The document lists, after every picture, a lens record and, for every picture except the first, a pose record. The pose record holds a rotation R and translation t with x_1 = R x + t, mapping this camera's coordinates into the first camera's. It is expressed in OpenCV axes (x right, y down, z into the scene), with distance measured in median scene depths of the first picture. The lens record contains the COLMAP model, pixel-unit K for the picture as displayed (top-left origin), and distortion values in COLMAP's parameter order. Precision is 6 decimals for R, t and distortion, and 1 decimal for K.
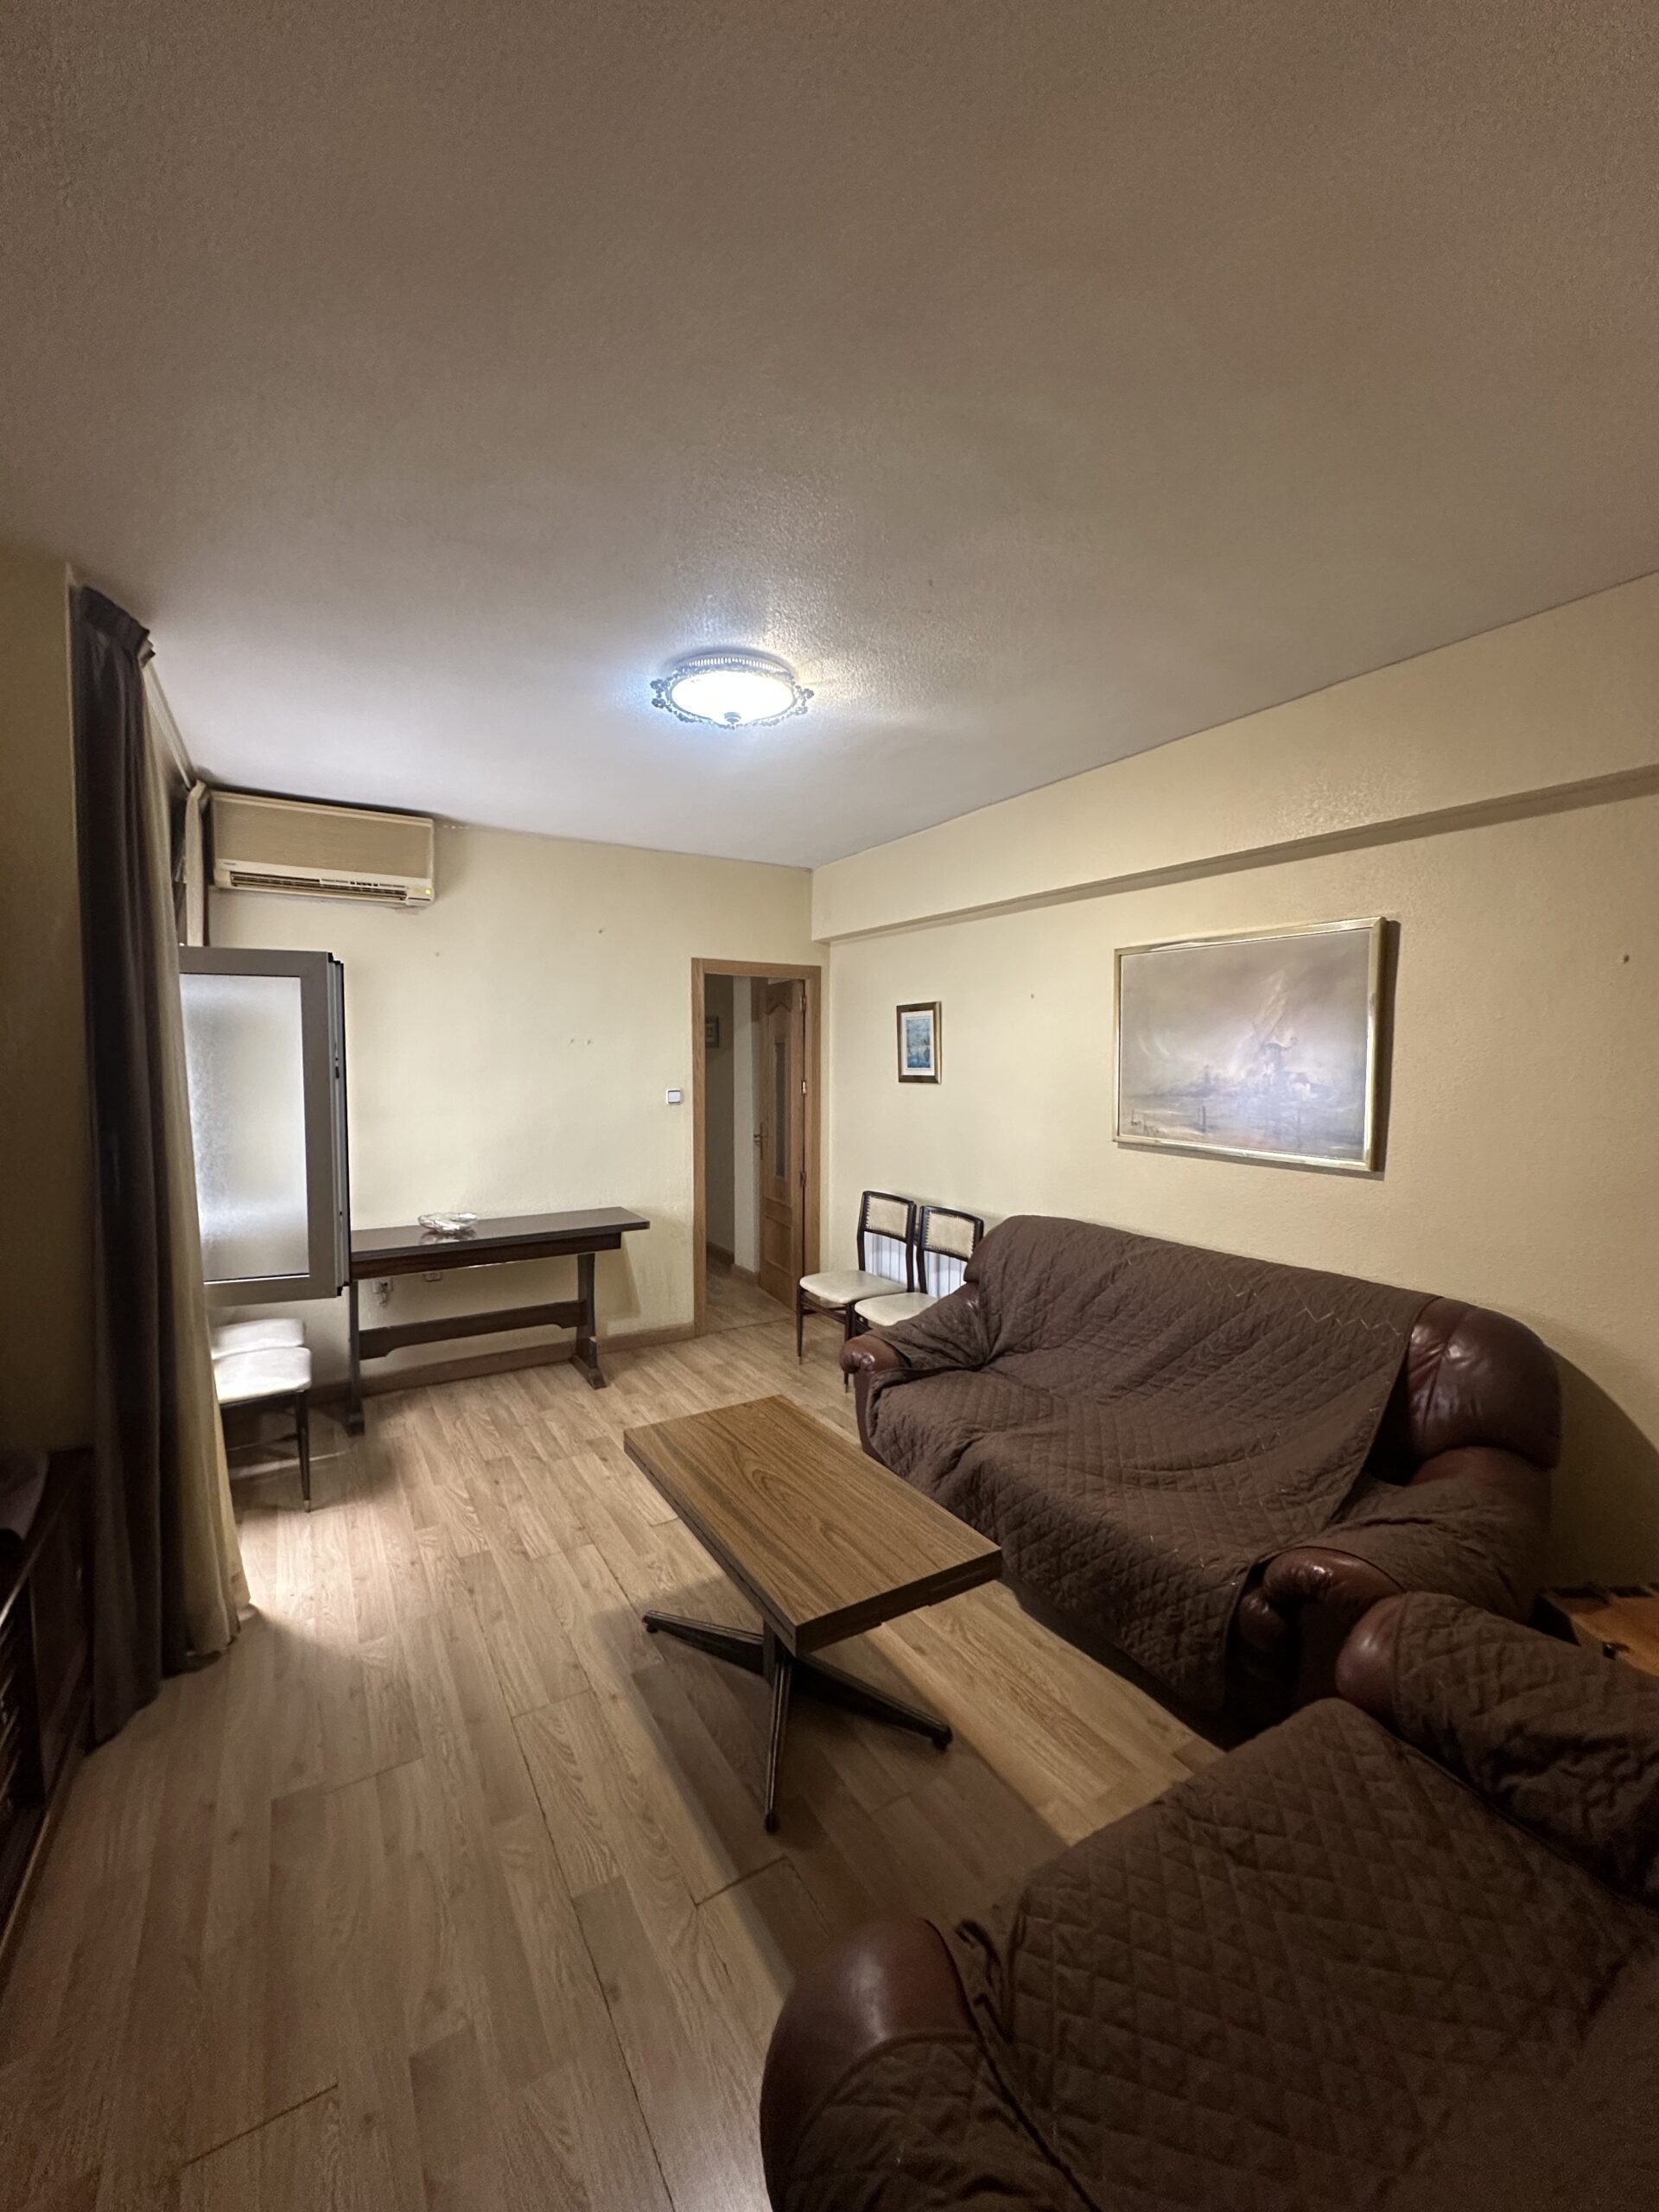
lens RADIAL K [[883.4, 0, 829.5], [0, 883.4, 1101.5], [0, 0, 1]] dist [-0.003379, 0.001927]
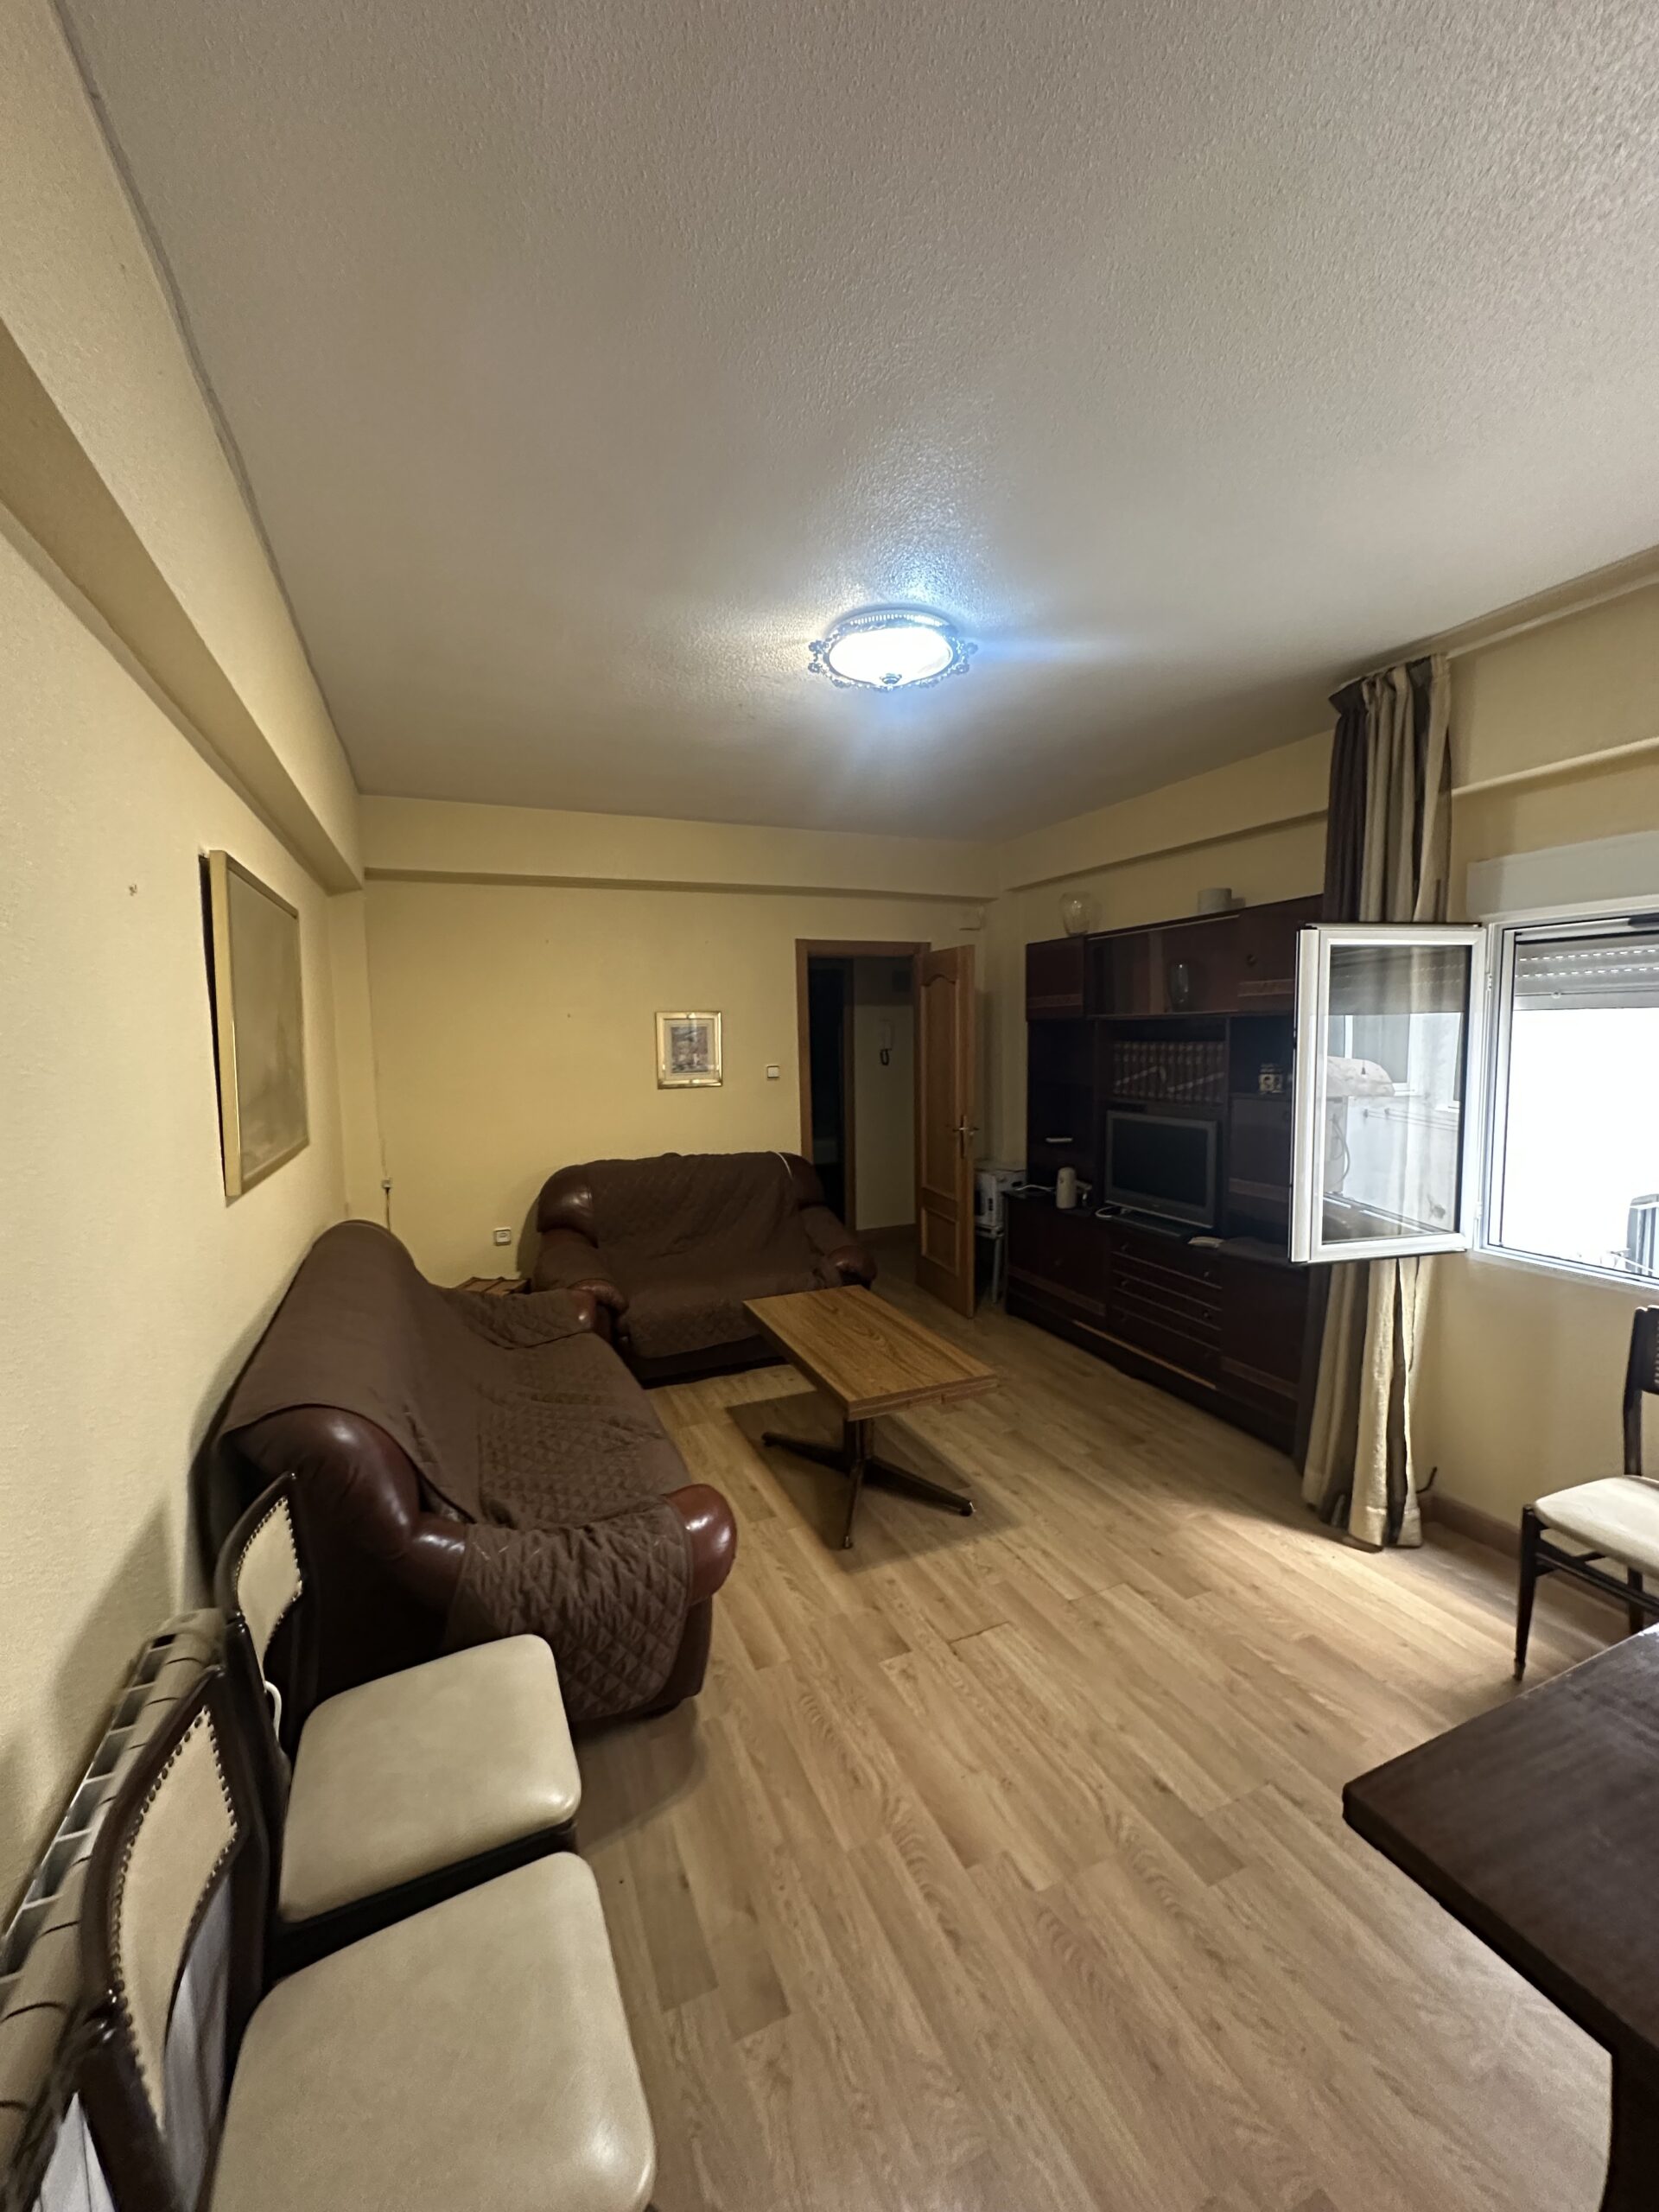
lens RADIAL K [[883.4, 0, 830.0], [0, 883.4, 1098.8], [0, 0, 1]] dist [-0.003379, 0.001927]
pose [[-0.990358, -0.001118, 0.138528, -0.177402], [0.018723, 0.989713, 0.141839, -0.122657], [-0.137262, 0.143065, -0.980149, 2.041446]]
